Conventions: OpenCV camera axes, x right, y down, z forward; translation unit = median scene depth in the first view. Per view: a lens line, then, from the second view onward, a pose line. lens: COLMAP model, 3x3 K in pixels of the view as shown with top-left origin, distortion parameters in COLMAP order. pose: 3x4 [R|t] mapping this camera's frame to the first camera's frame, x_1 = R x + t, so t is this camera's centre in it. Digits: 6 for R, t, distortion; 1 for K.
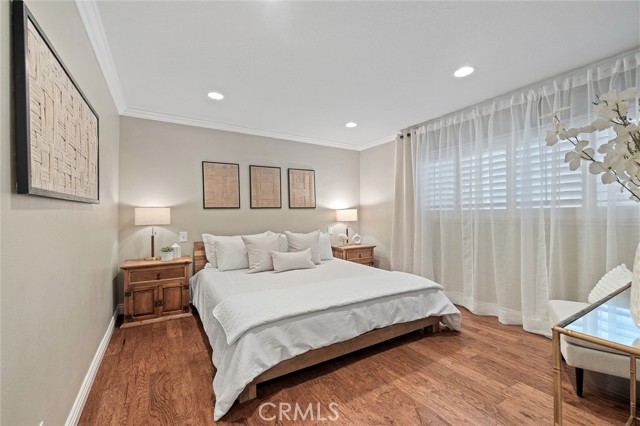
lens RADIAL K [[268.4, 0, 320.0], [0, 268.4, 213.0], [0, 0, 1]] dist [-0.000386, -0.000146]
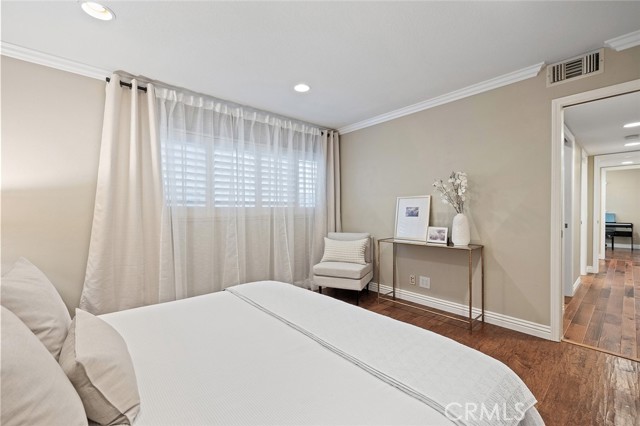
lens RADIAL K [[268.4, 0, 320.0], [0, 268.4, 213.0], [0, 0, 1]] dist [-0.000386, -0.000146]
pose [[-0.182246, 0.002274, 0.983250, -0.457853], [0.001100, 0.999997, -0.002109, 0.012475], [-0.983252, 0.000697, -0.182248, 0.838571]]
